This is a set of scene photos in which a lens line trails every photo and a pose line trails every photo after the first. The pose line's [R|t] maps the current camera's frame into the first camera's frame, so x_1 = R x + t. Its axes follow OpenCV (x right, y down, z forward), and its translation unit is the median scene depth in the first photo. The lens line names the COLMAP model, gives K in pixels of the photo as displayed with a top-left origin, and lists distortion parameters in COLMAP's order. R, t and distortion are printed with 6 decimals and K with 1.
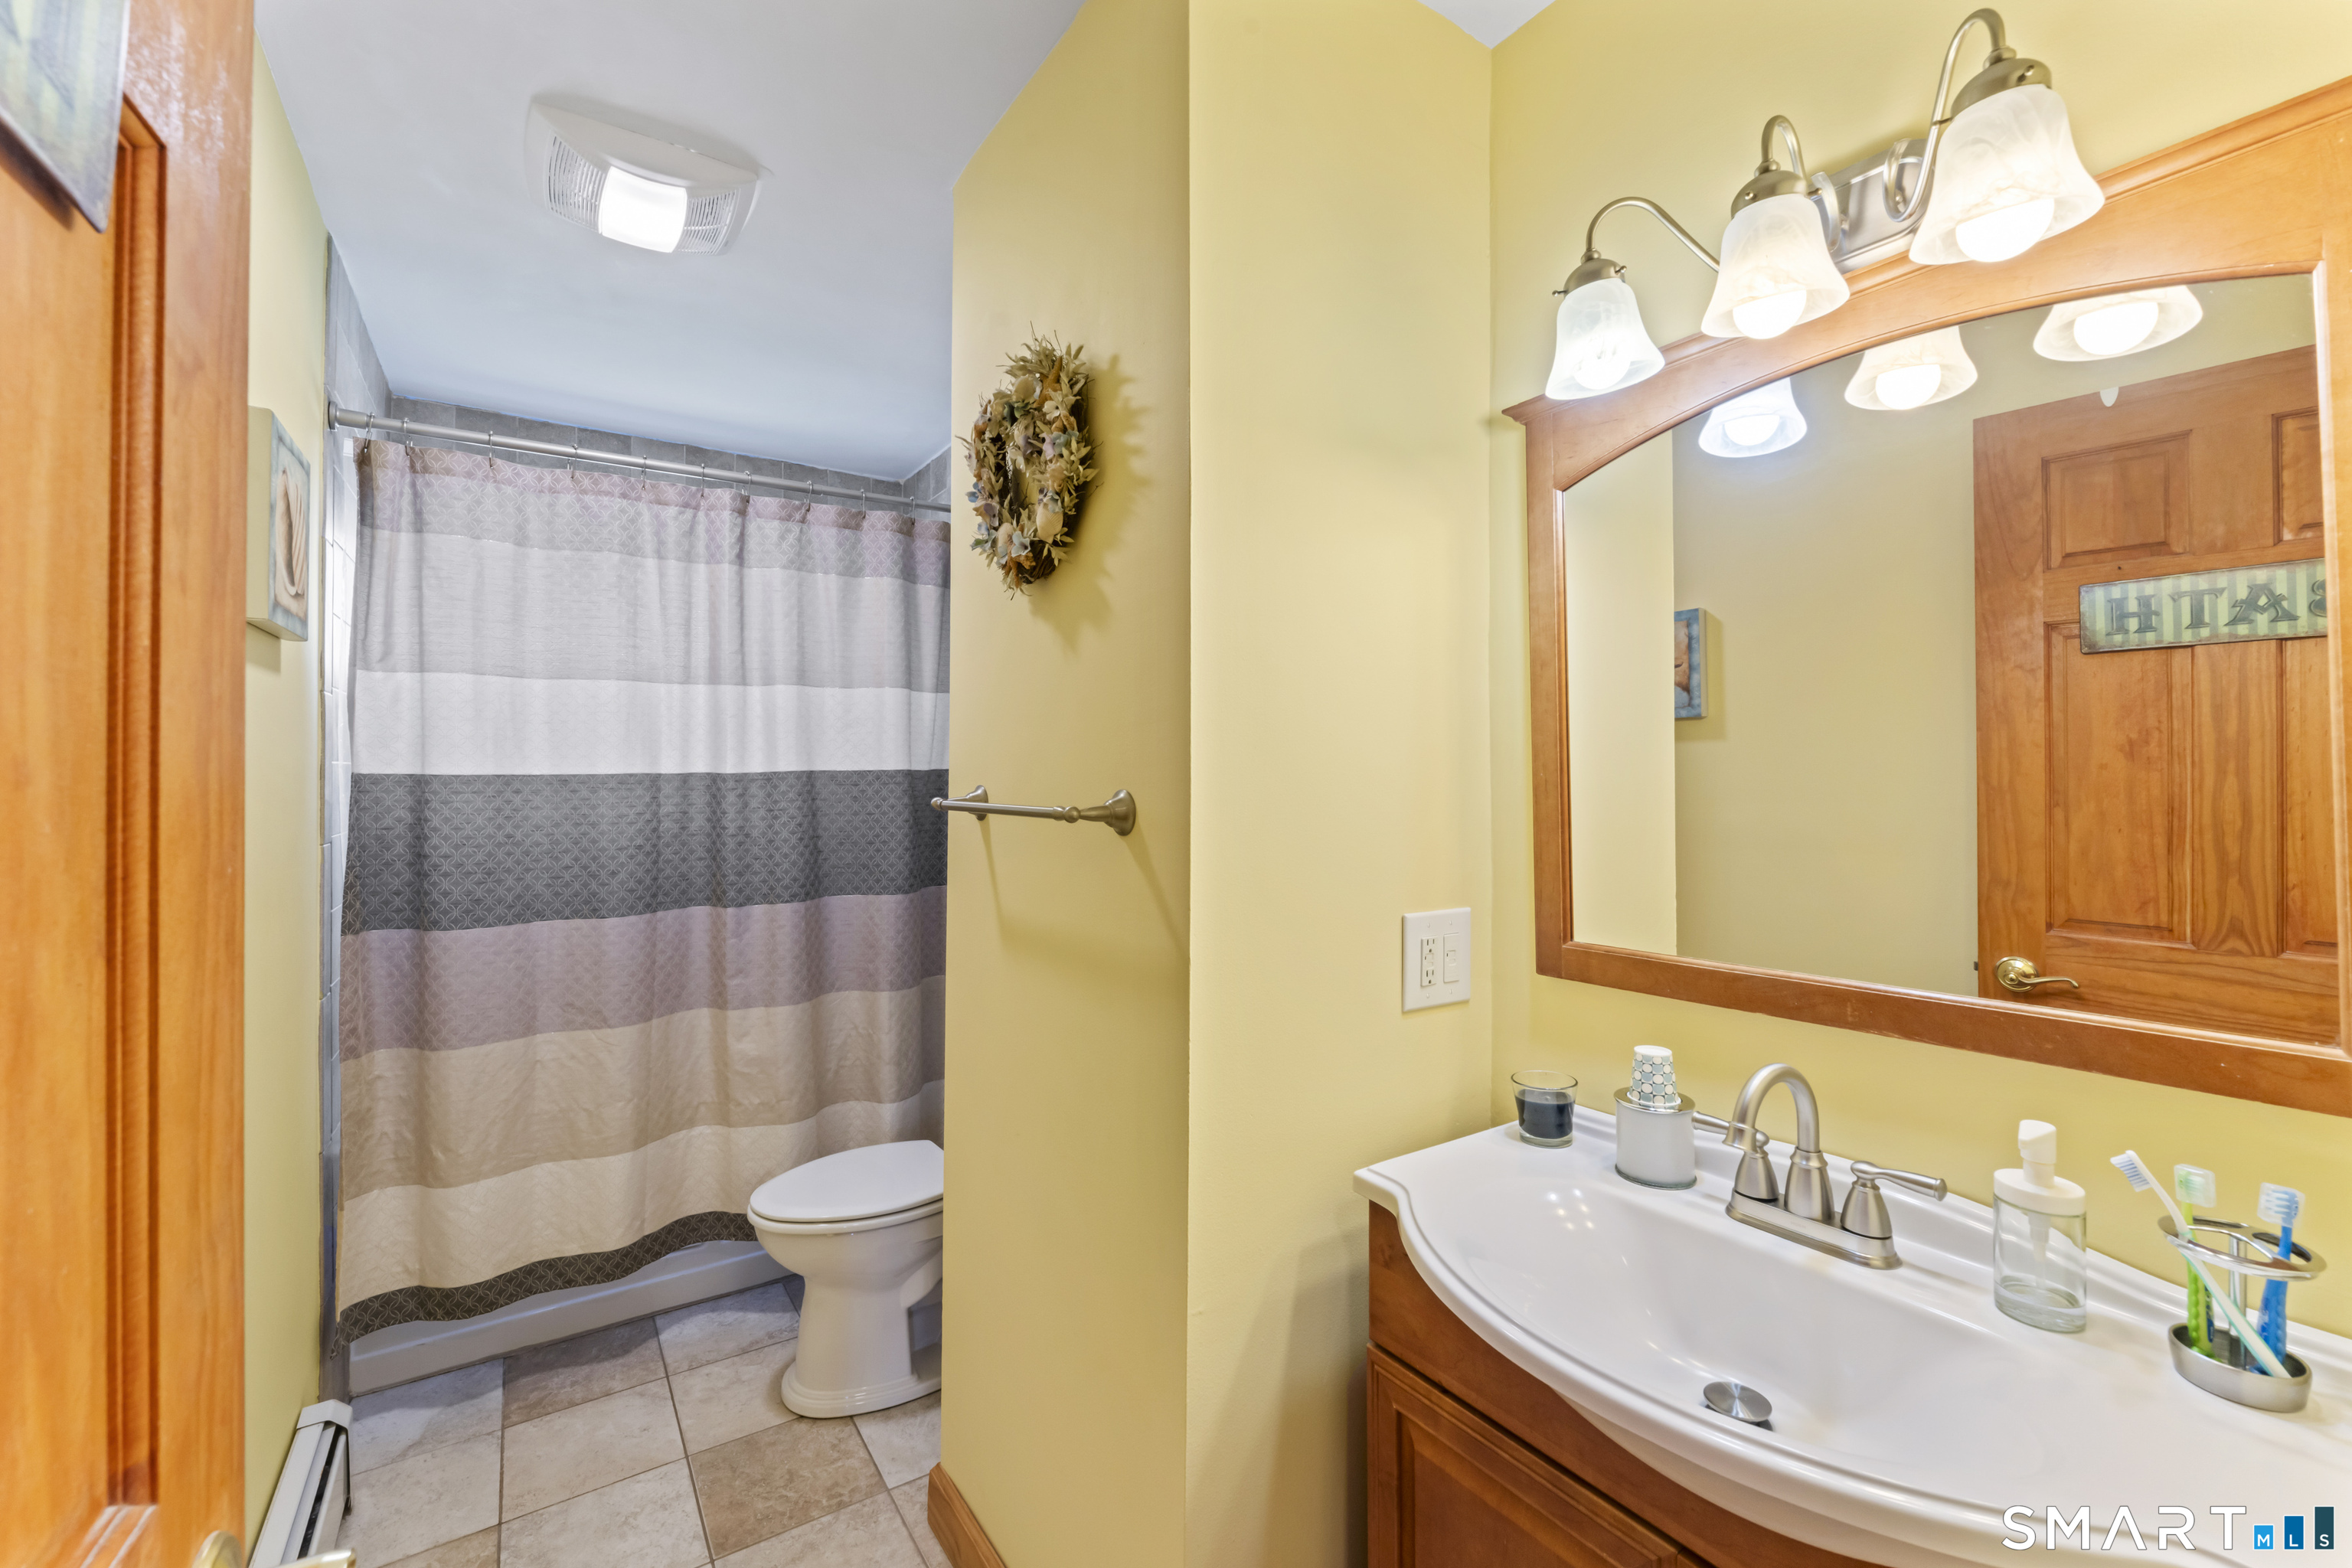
lens RADIAL K [[957.9, 0, 1179.5], [0, 957.9, 765.4], [0, 0, 1]] dist [-0.004134, 0.000341]
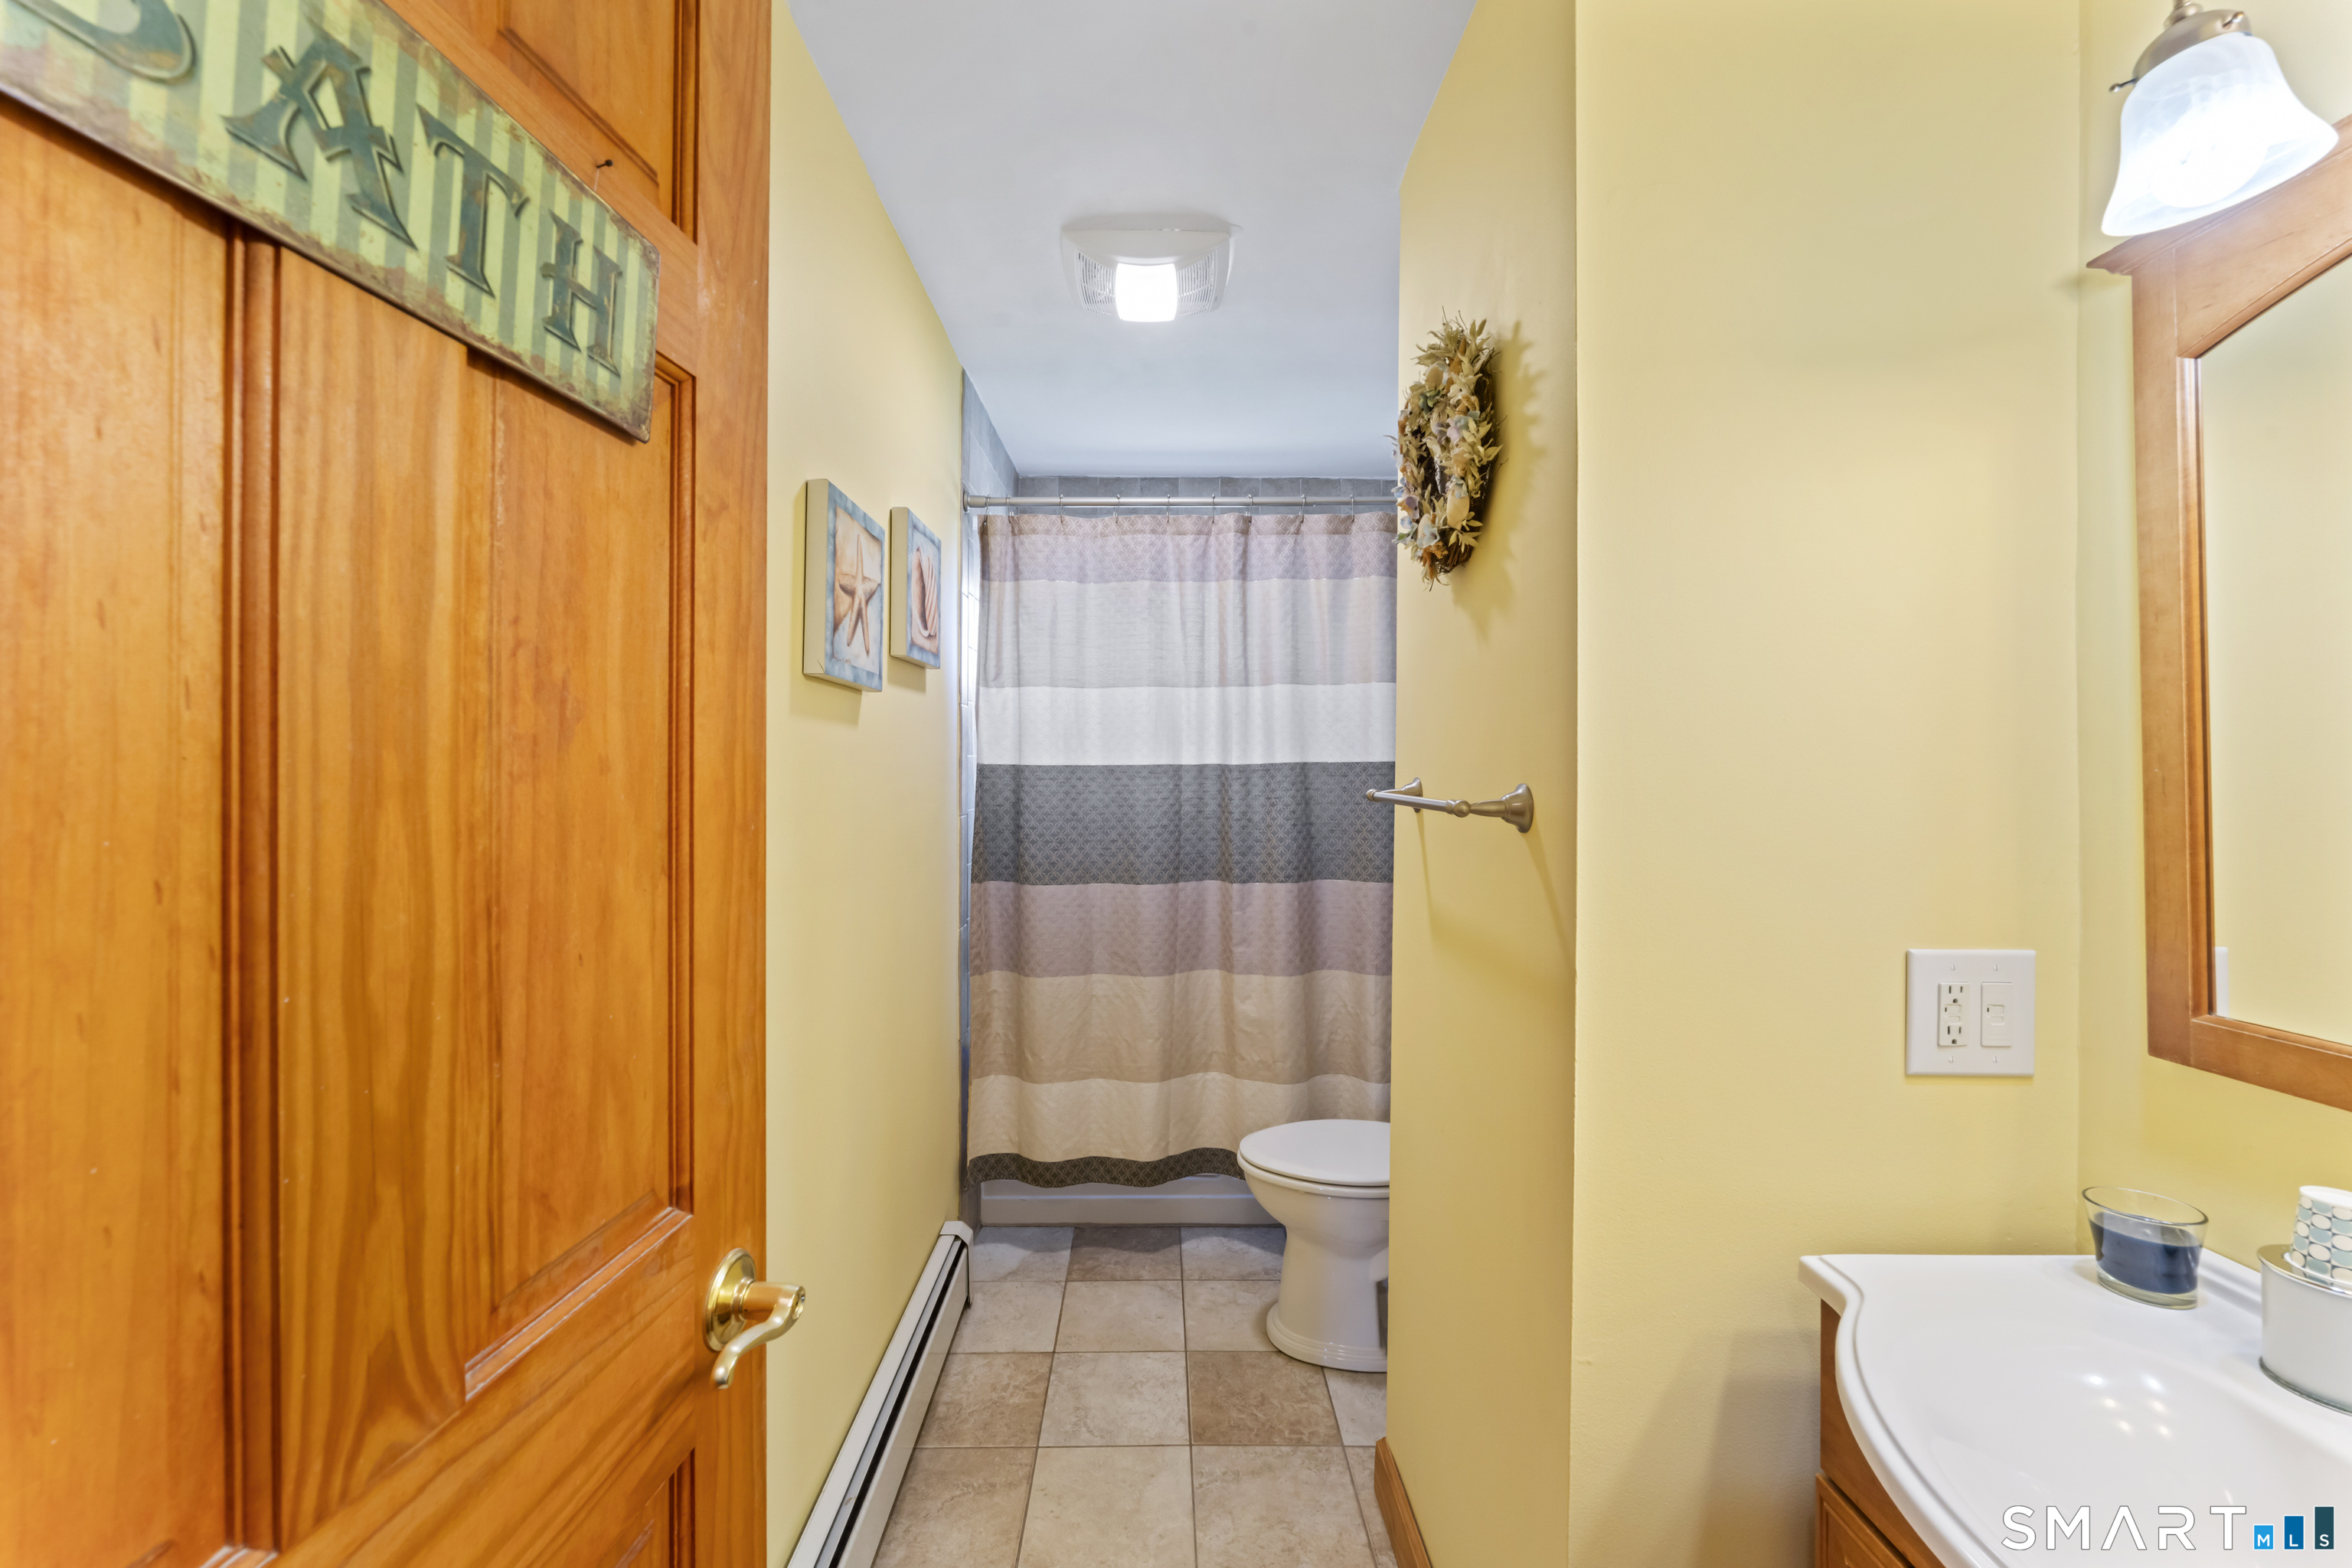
lens RADIAL K [[957.9, 0, 1177.9], [0, 957.9, 759.6], [0, 0, 1]] dist [-0.004134, 0.000341]
pose [[0.837700, 0.000113, -0.546131, 0.130125], [0.001568, 0.999995, 0.002613, -0.001028], [0.546129, -0.003045, 0.837696, 0.022257]]
